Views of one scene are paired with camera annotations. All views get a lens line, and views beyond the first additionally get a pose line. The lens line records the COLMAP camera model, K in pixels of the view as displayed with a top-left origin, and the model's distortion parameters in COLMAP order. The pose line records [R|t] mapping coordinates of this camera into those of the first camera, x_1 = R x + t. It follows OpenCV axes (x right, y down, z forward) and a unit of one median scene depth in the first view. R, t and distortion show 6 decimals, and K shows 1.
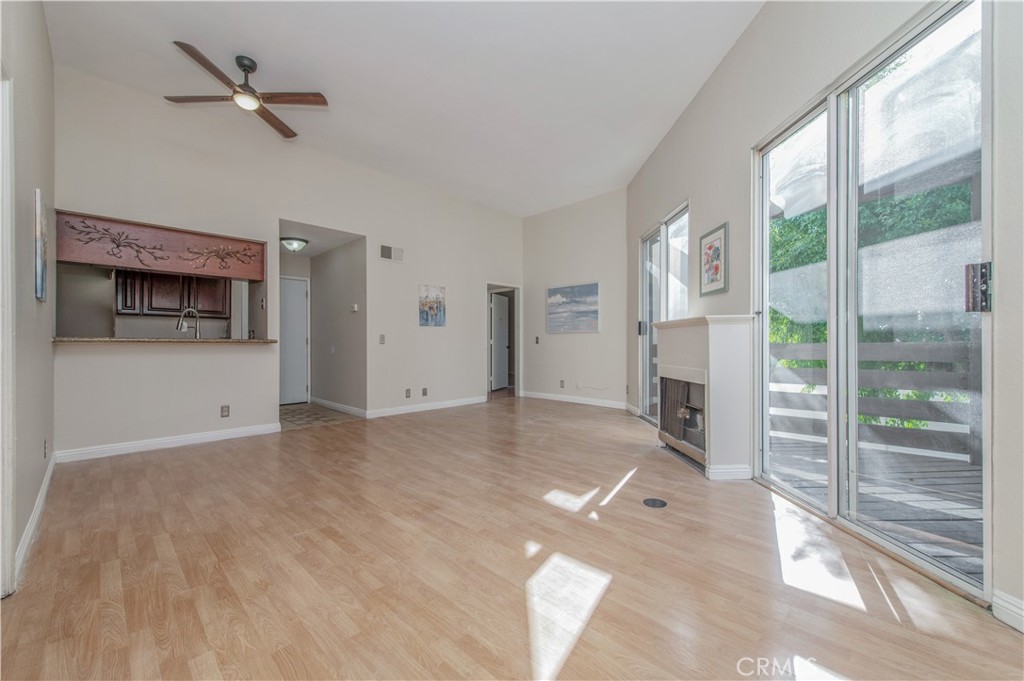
lens RADIAL K [[401.4, 0, 512.0], [0, 401.4, 340.5], [0, 0, 1]] dist [0.020497, -0.005821]
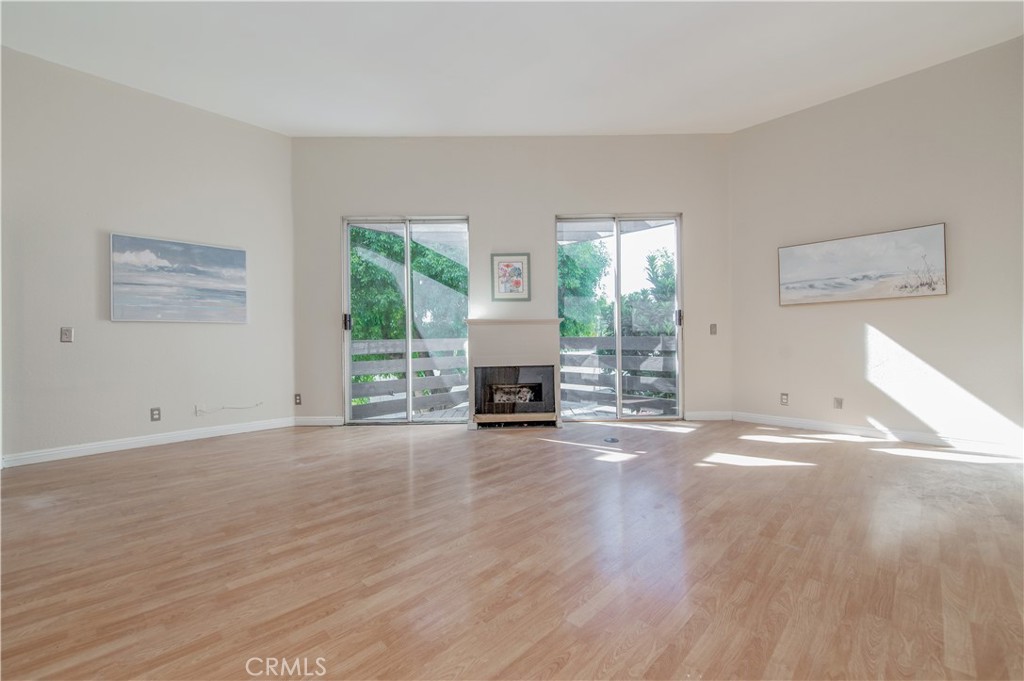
lens RADIAL K [[411.2, 0, 516.5], [0, 411.2, 337.2], [0, 0, 1]] dist [0.017855, -0.005591]
pose [[-0.002249, 0.006612, 0.999976, -0.484696], [0.004588, 0.999968, -0.006602, 0.008795], [-0.999987, 0.004573, -0.002279, 0.544310]]
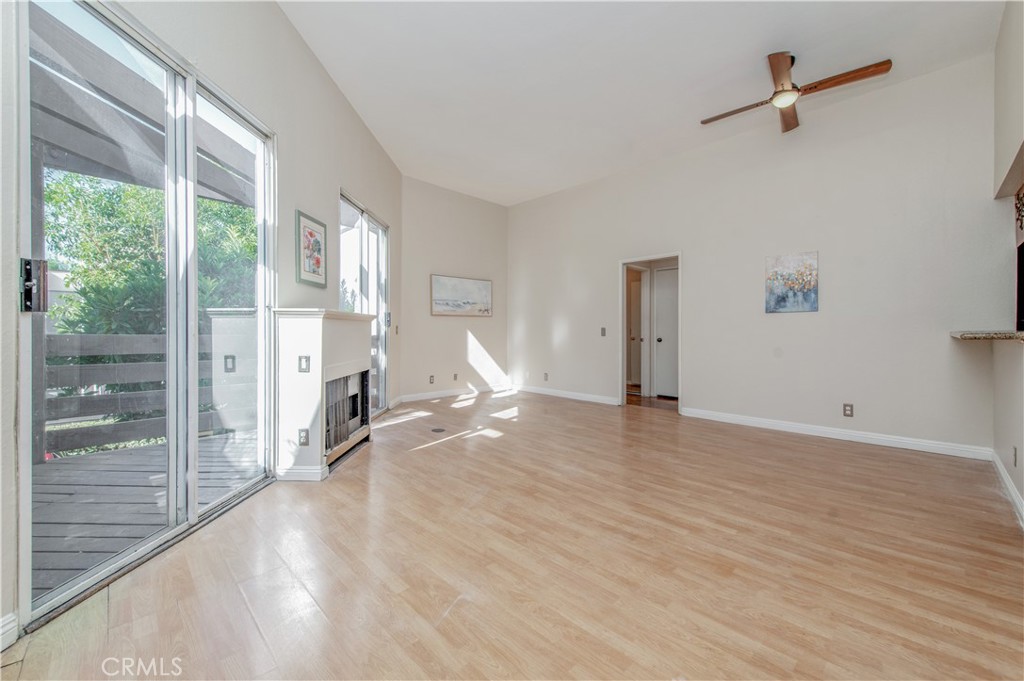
lens RADIAL K [[415.4, 0, 495.9], [0, 415.4, 330.3], [0, 0, 1]] dist [0.017947, -0.006048]
pose [[-0.999704, -0.000582, 0.024324, 0.022816], [-0.000839, 0.999944, -0.010568, 0.001095], [-0.024316, -0.010585, -0.999648, 1.089548]]
